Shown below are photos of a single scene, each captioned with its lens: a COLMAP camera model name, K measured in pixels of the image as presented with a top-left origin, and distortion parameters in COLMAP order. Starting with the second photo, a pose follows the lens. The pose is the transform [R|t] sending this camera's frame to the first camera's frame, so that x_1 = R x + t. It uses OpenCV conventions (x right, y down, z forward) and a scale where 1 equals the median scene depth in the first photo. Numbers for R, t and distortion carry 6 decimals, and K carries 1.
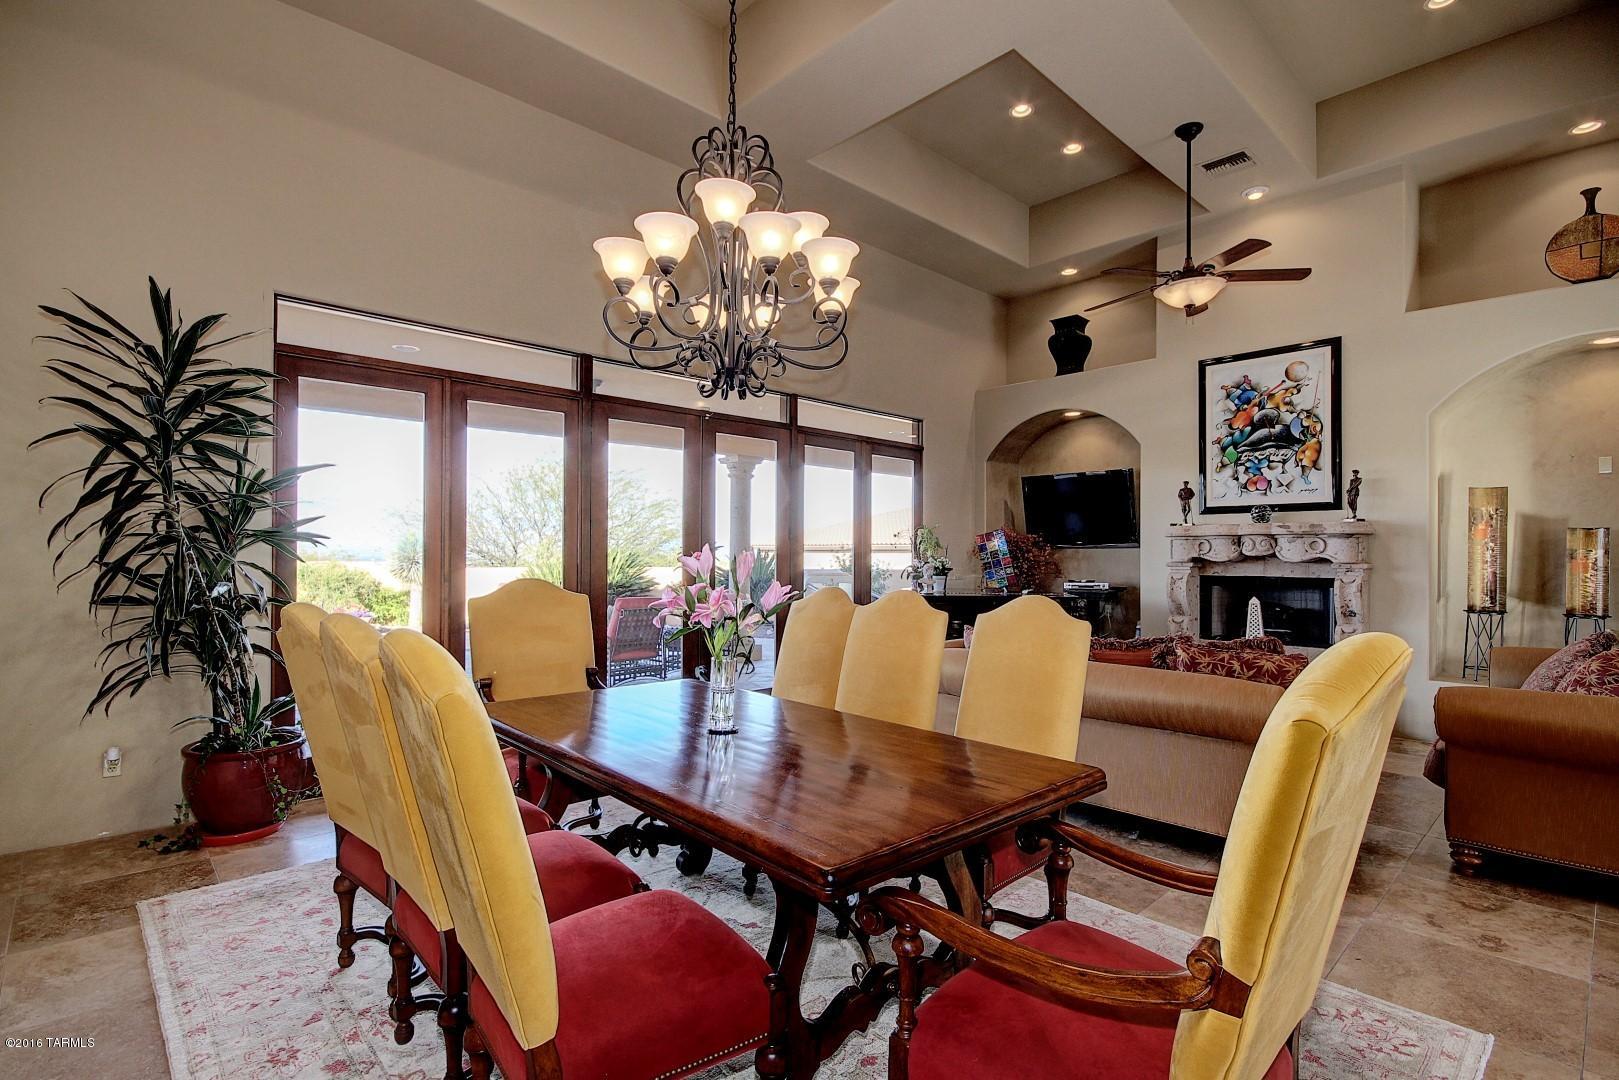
lens RADIAL K [[773.6, 0, 809.3], [0, 773.6, 546.1], [0, 0, 1]] dist [0.004330, -0.002457]
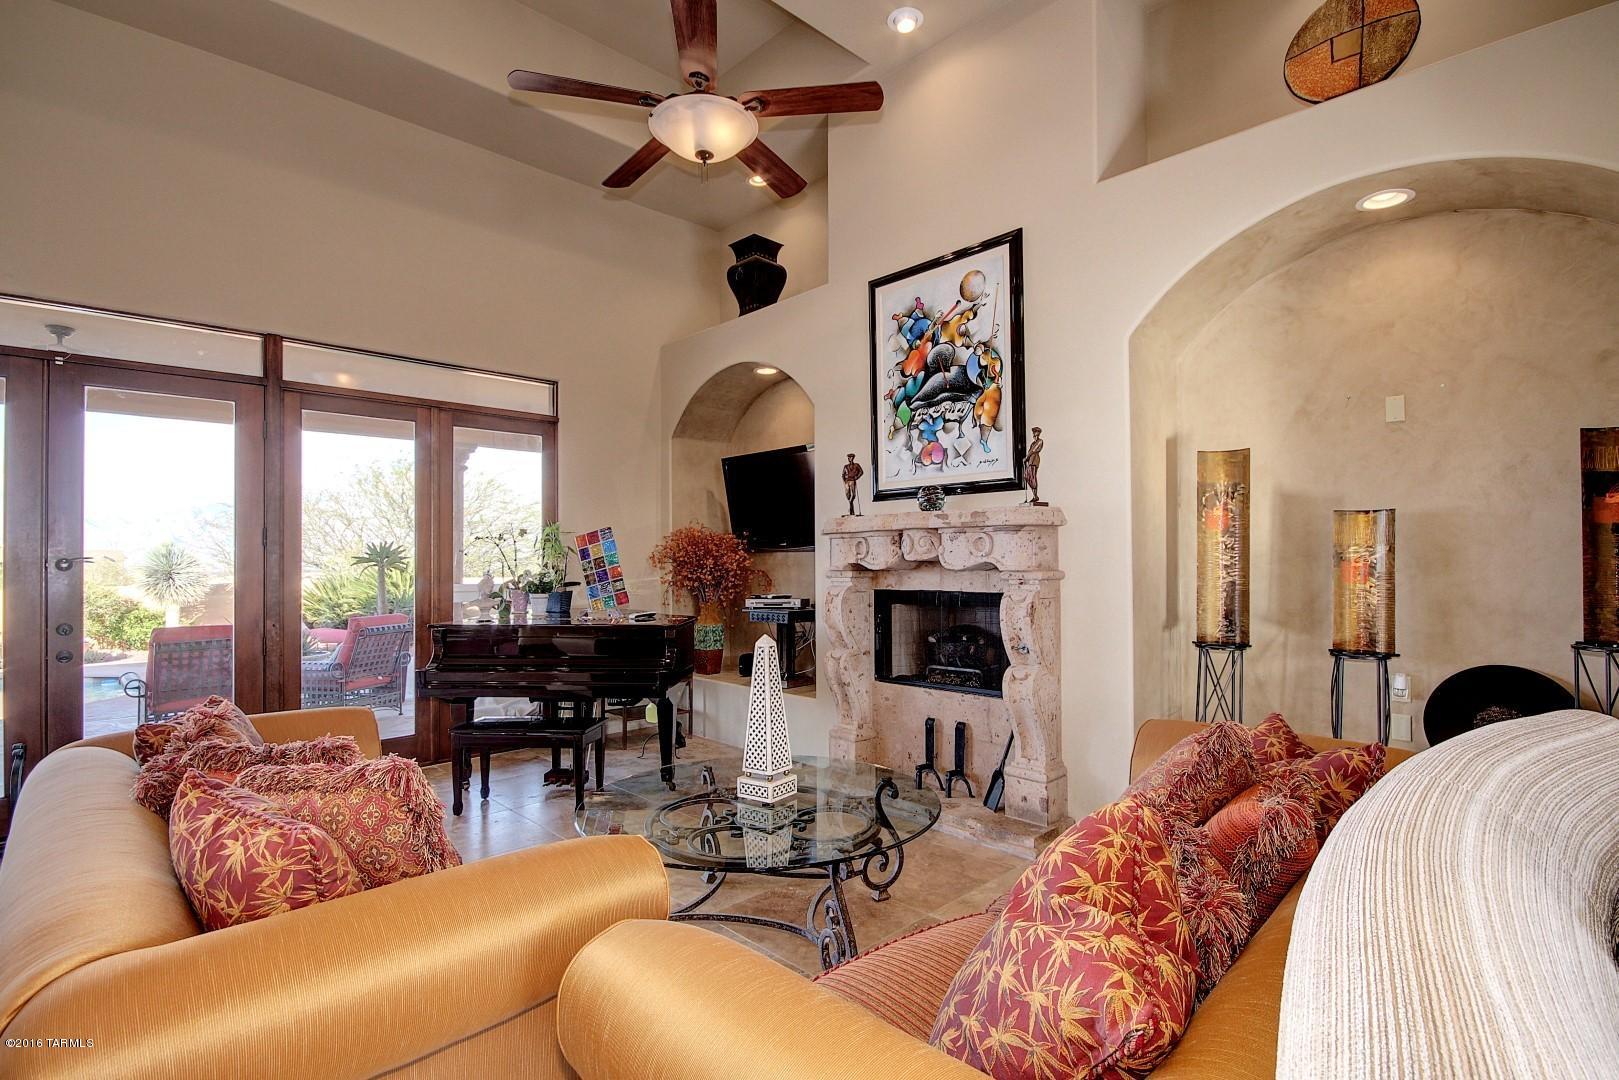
lens RADIAL K [[773.6, 0, 806.8], [0, 773.6, 543.4], [0, 0, 1]] dist [0.004330, -0.002457]
pose [[0.999901, -0.014027, 0.000777, 0.468756], [0.014032, 0.999878, -0.006813, 0.000772], [-0.000681, 0.006823, 0.999976, 0.321151]]
